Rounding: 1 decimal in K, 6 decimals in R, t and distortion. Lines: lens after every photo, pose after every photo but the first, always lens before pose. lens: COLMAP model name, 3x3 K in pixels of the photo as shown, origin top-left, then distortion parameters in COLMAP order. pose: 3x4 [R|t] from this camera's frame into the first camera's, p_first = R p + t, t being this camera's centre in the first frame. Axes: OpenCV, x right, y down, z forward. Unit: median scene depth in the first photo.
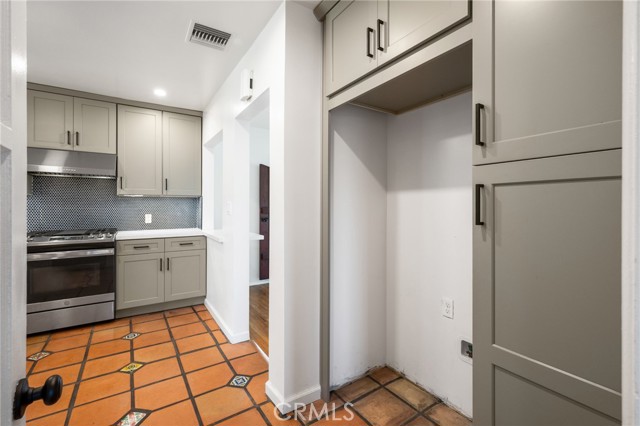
lens RADIAL K [[289.1, 0, 322.0], [0, 289.1, 209.0], [0, 0, 1]] dist [0.004325, 0.000722]
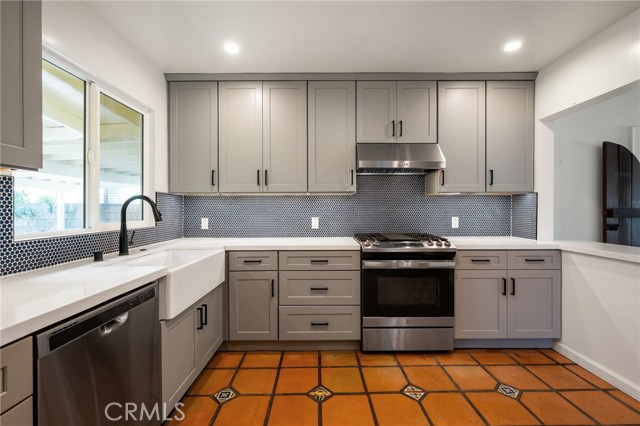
lens RADIAL K [[289.1, 0, 315.2], [0, 289.1, 211.5], [0, 0, 1]] dist [0.004325, 0.000722]
pose [[0.844150, -0.002131, -0.536103, -0.571493], [-0.001329, 0.999981, -0.006067, 0.009466], [0.536106, 0.005833, 0.844131, 0.133304]]
